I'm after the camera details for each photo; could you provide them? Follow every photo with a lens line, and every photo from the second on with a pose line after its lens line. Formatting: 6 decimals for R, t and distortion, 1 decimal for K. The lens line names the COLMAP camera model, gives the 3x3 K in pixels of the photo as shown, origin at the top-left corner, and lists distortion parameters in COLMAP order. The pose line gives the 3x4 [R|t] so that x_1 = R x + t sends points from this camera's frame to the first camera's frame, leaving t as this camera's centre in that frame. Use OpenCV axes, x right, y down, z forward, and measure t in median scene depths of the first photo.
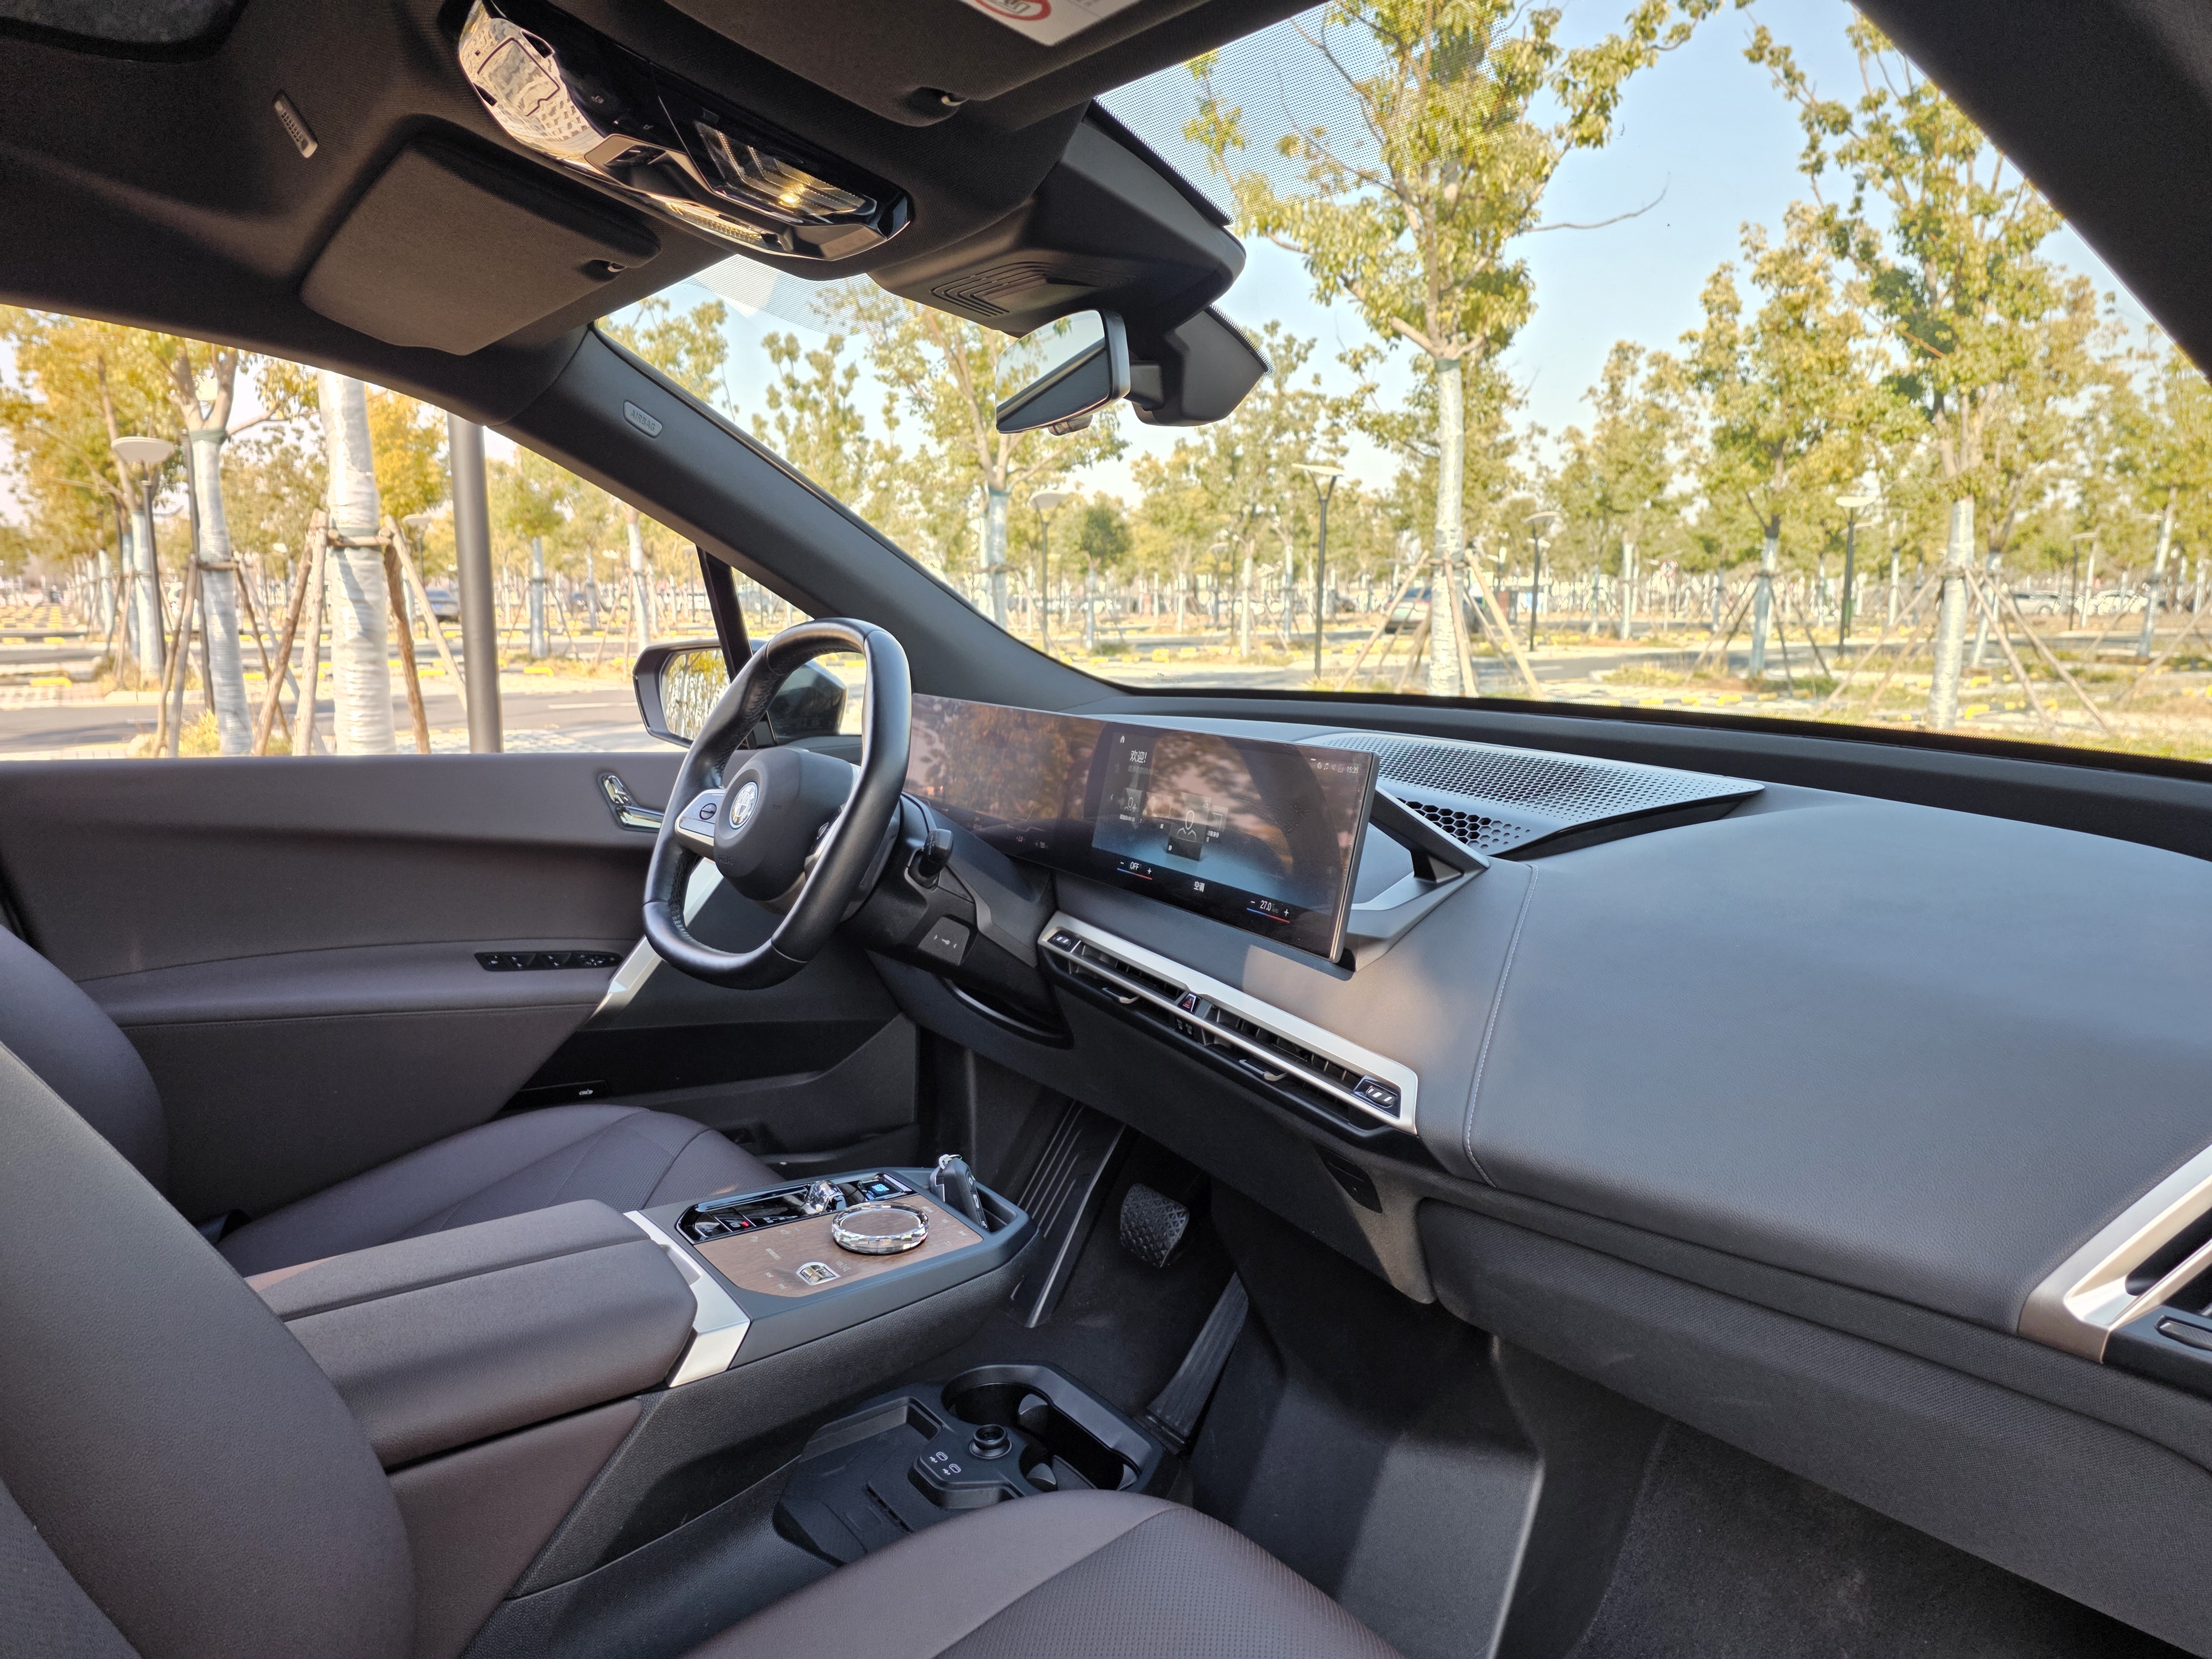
lens RADIAL K [[1435.7, 0, 1099.9], [0, 1435.7, 840.8], [0, 0, 1]] dist [0.070158, -0.055620]
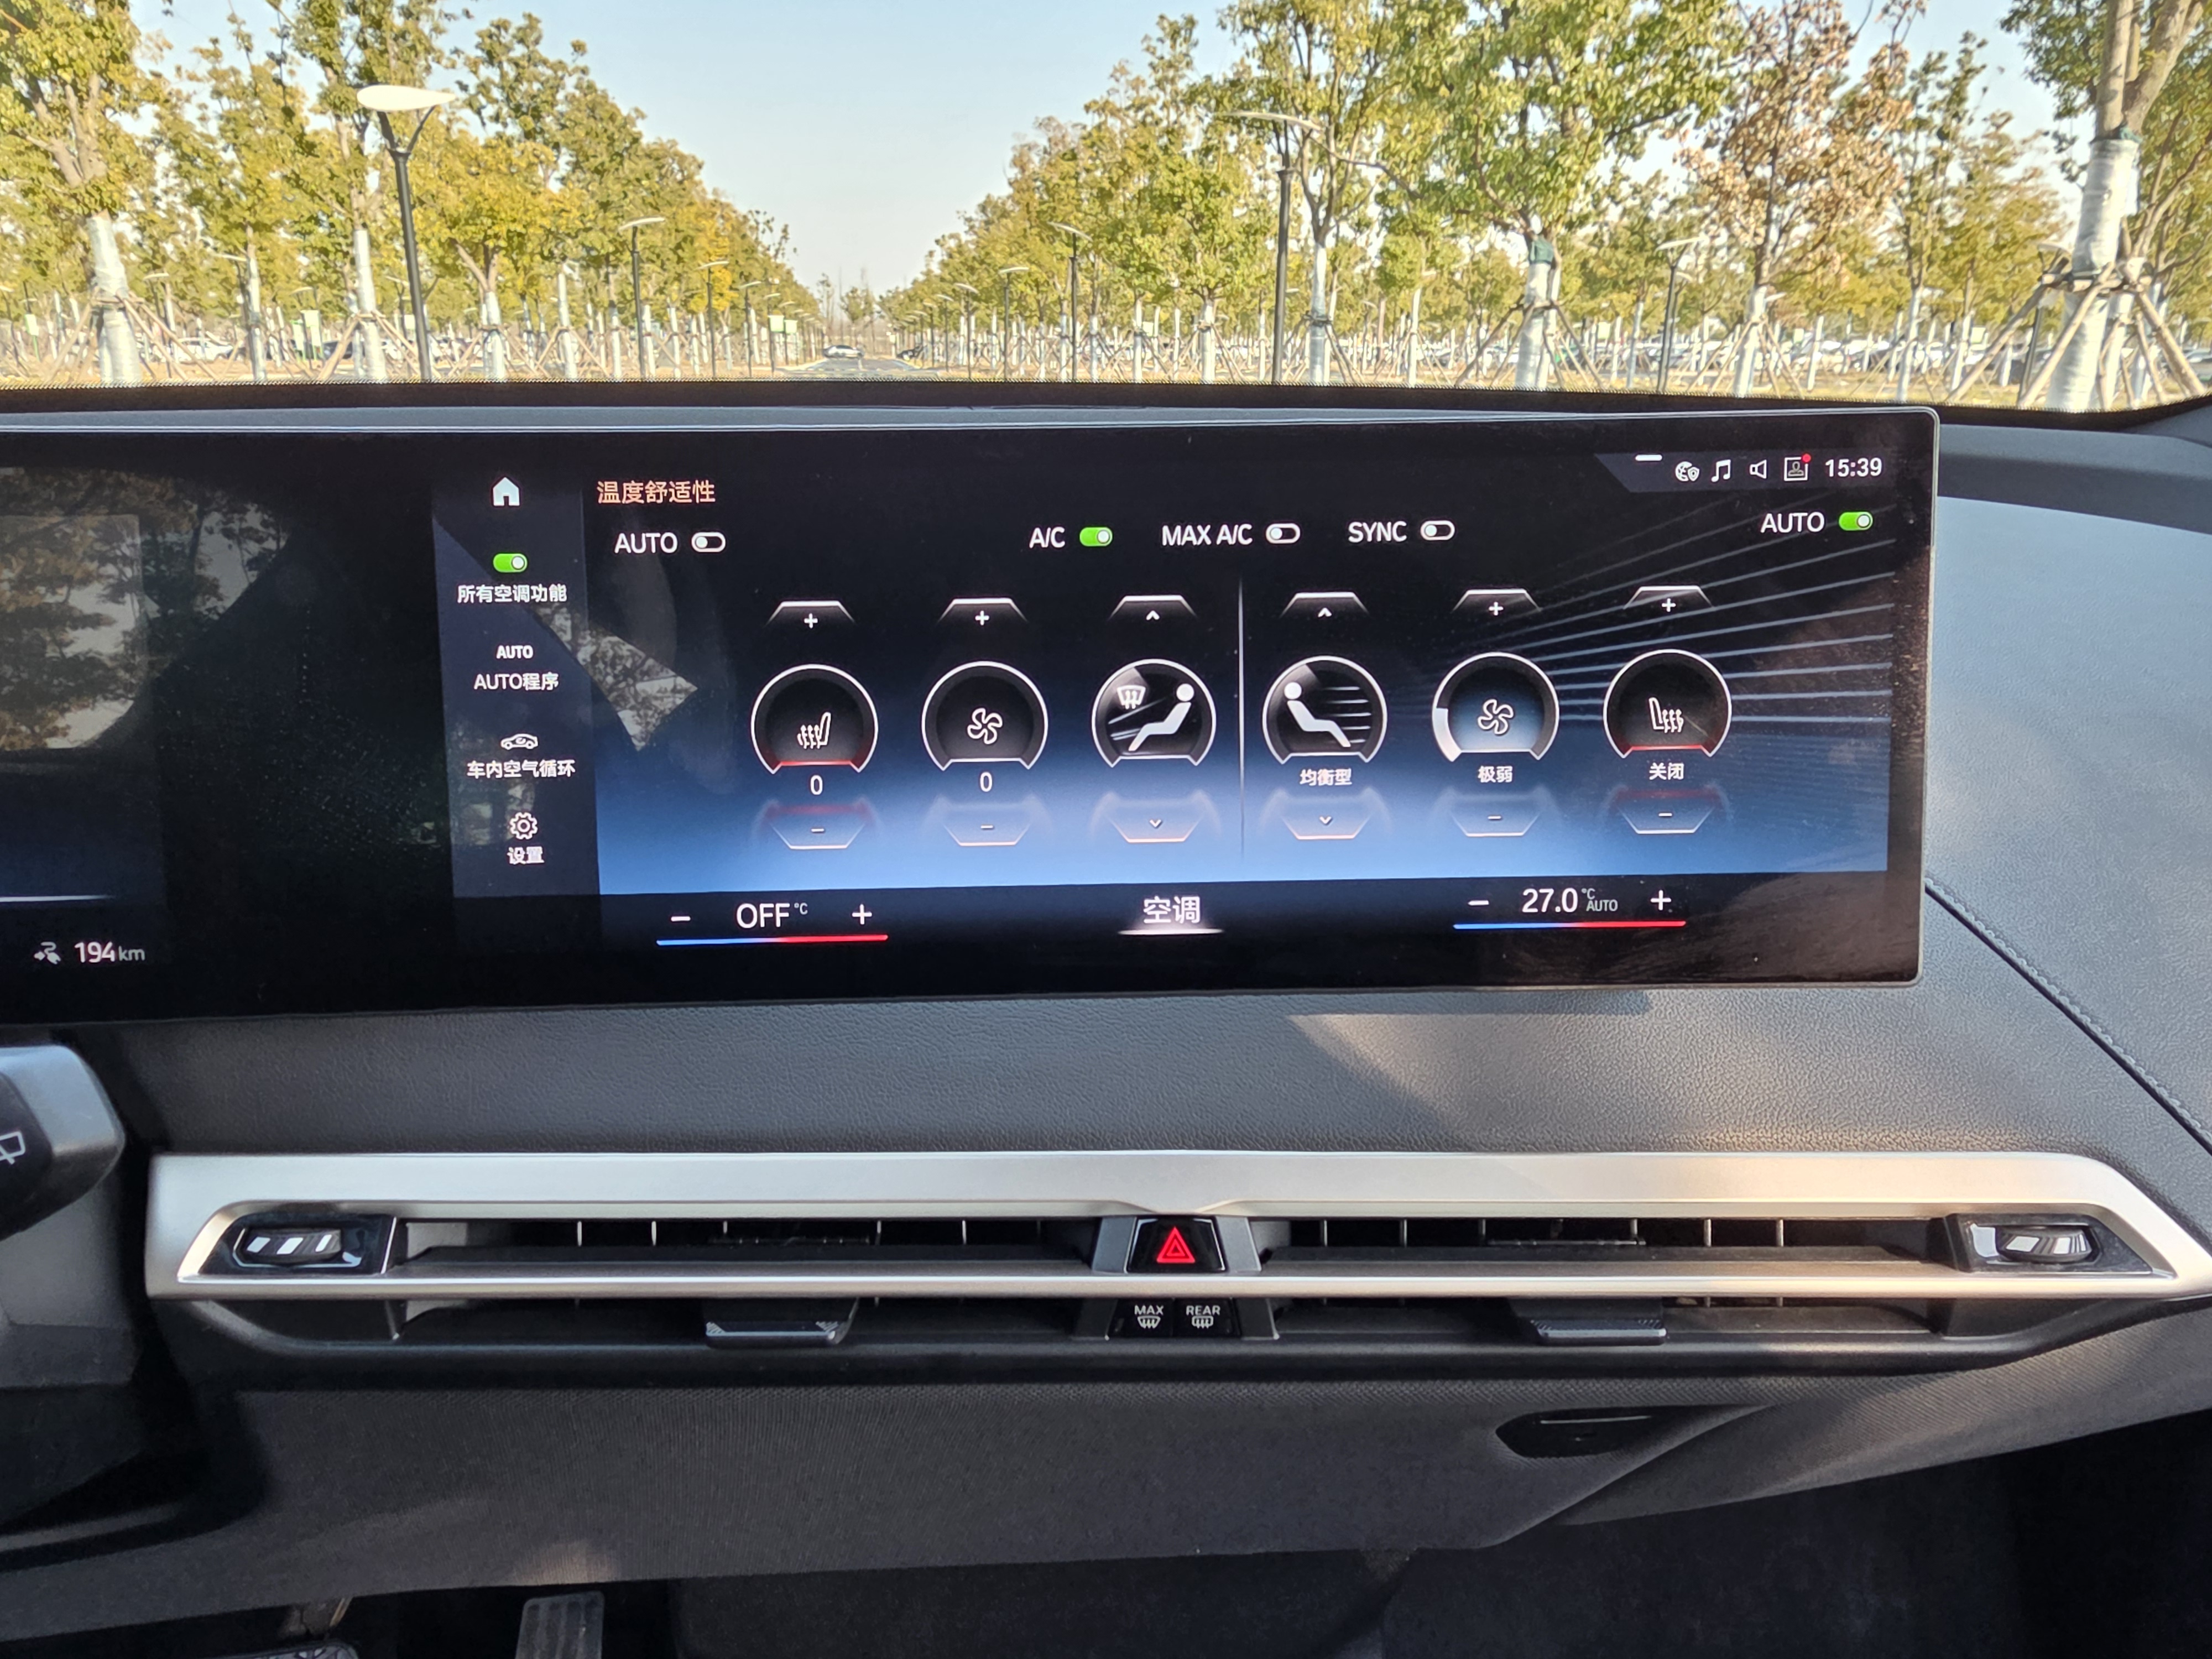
lens RADIAL K [[1513.2, 0, 1060.2], [0, 1513.2, 833.5], [0, 0, 1]] dist [-0.000744, -0.002834]
pose [[0.435993, -0.268980, 0.858813, -0.025820], [0.140828, 0.962925, 0.230094, -0.007488], [-0.888863, 0.020625, 0.457709, 0.097916]]
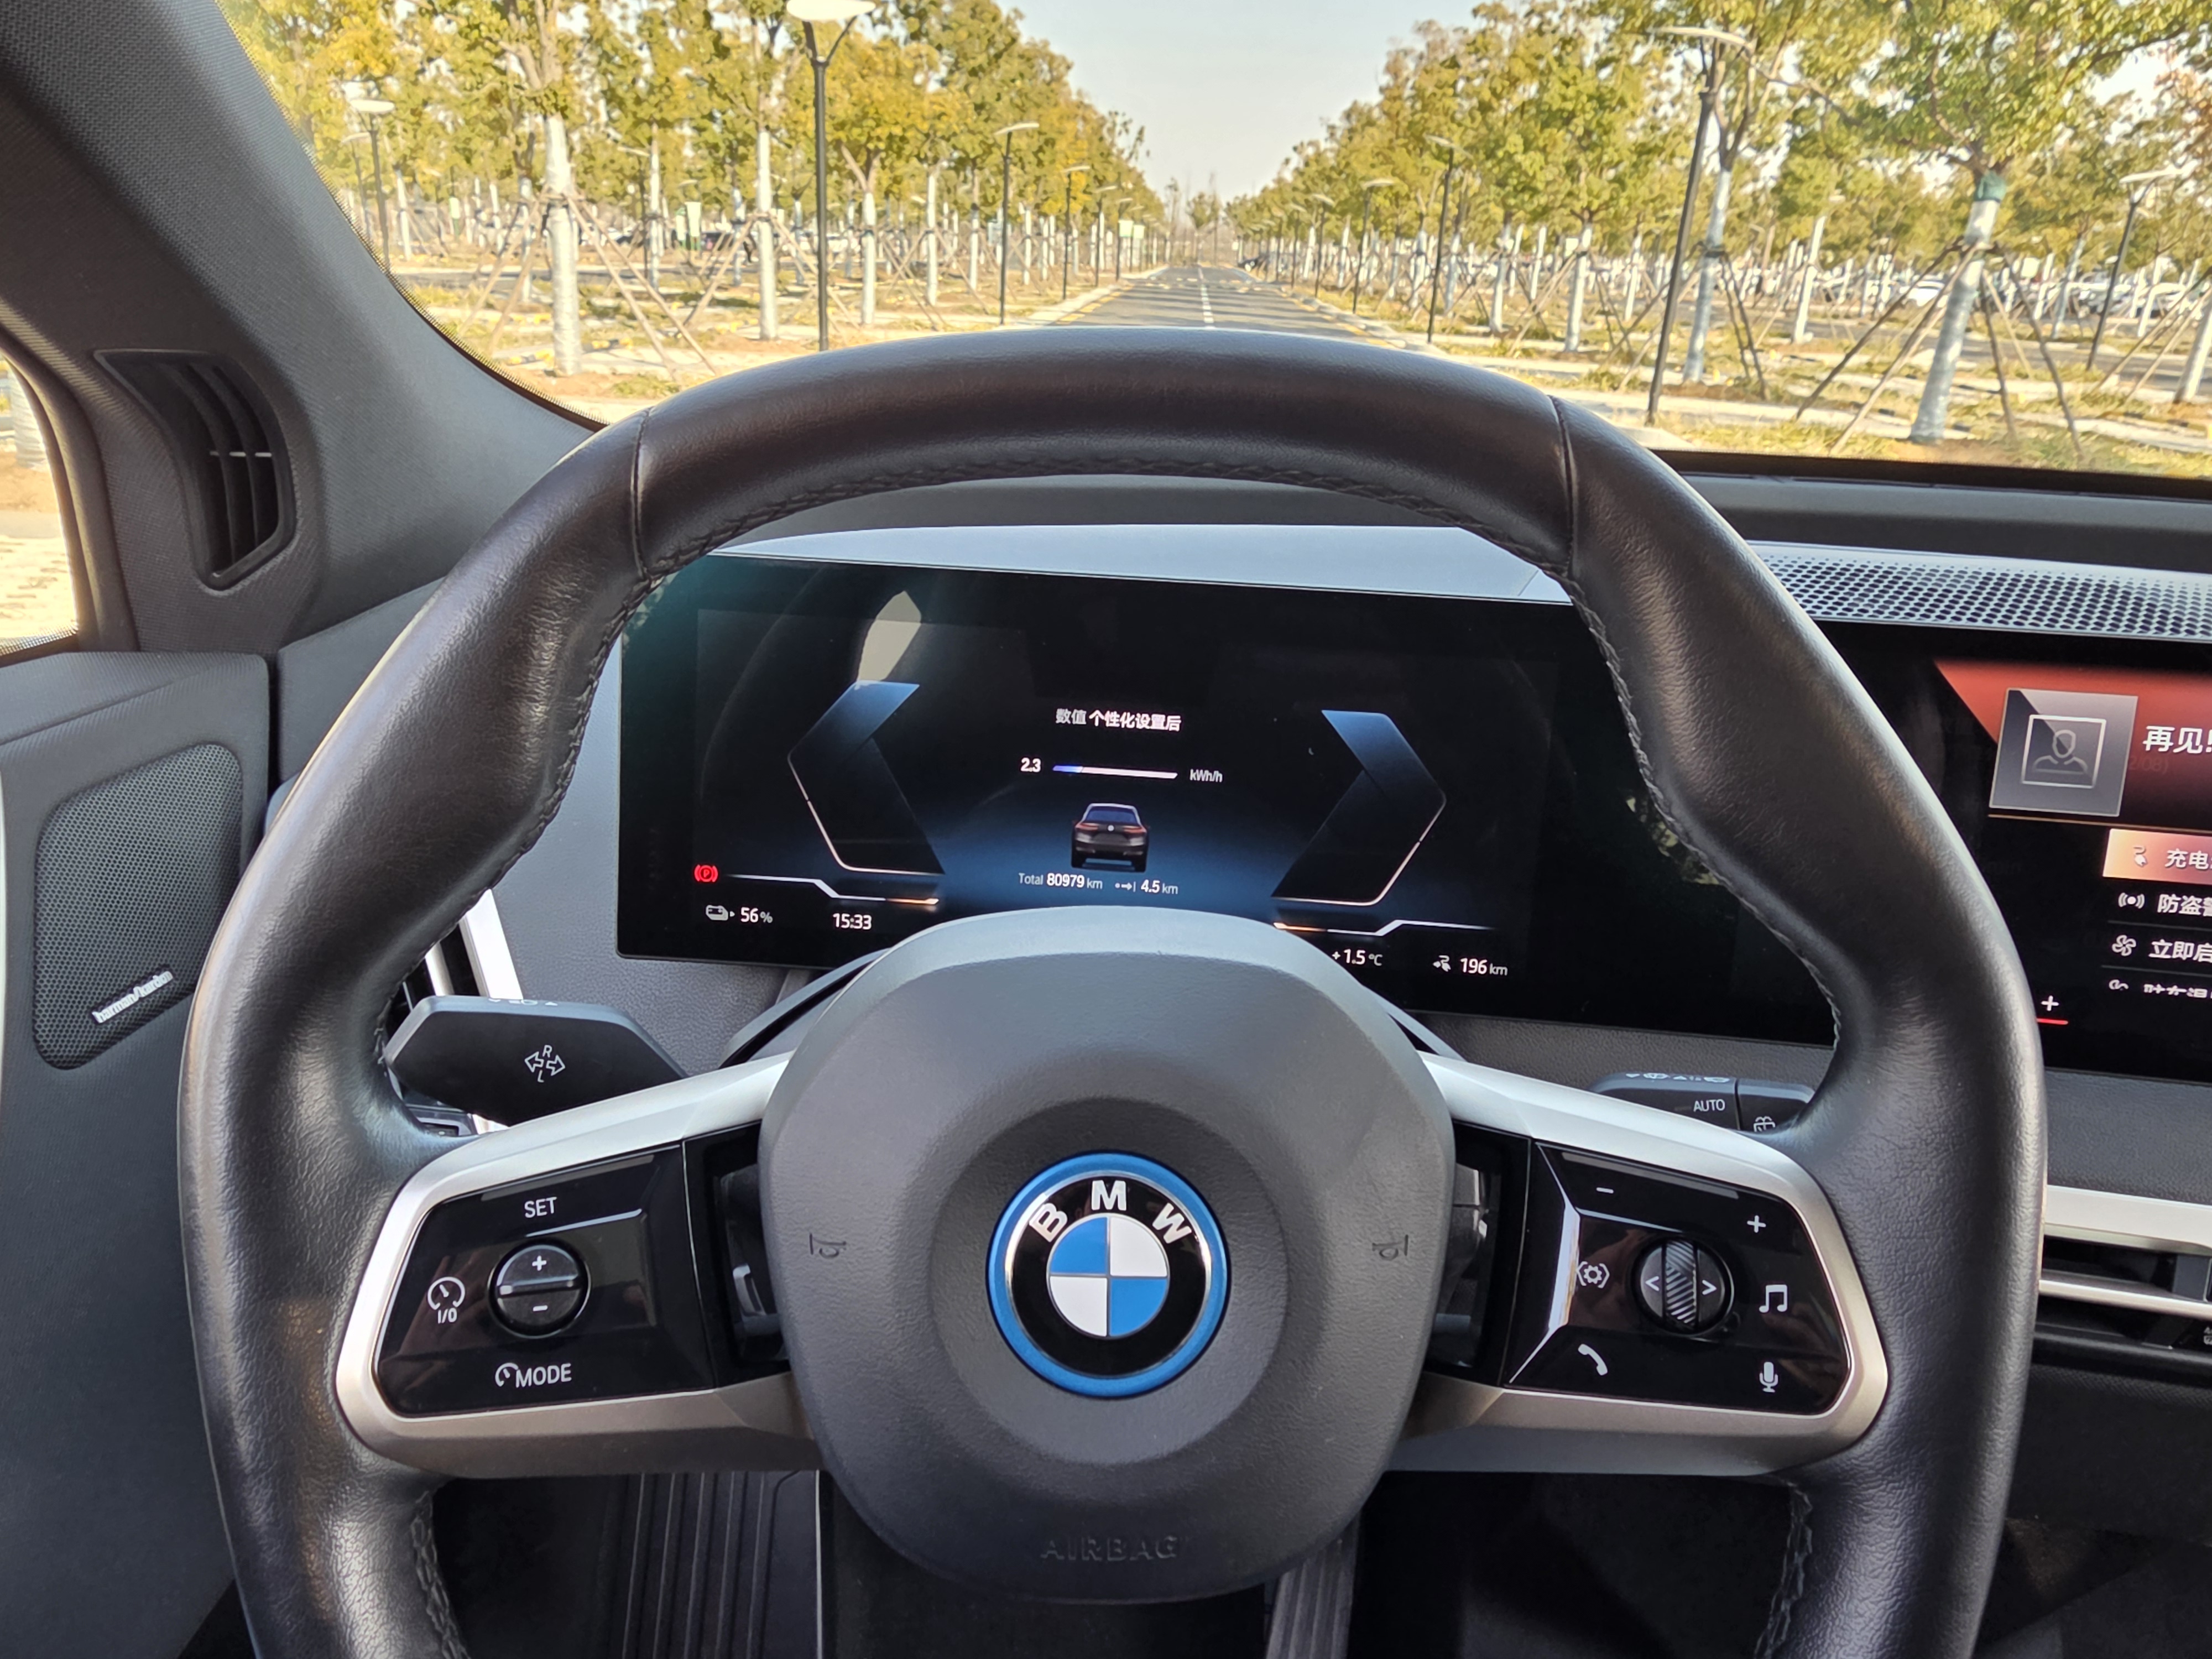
lens RADIAL K [[1513.2, 0, 1060.2], [0, 1513.2, 833.5], [0, 0, 1]] dist [-0.000744, -0.002834]
pose [[0.611753, -0.259581, 0.747246, -0.050503], [0.087954, 0.961090, 0.261860, -0.018314], [-0.786144, -0.094470, 0.610780, 0.115049]]
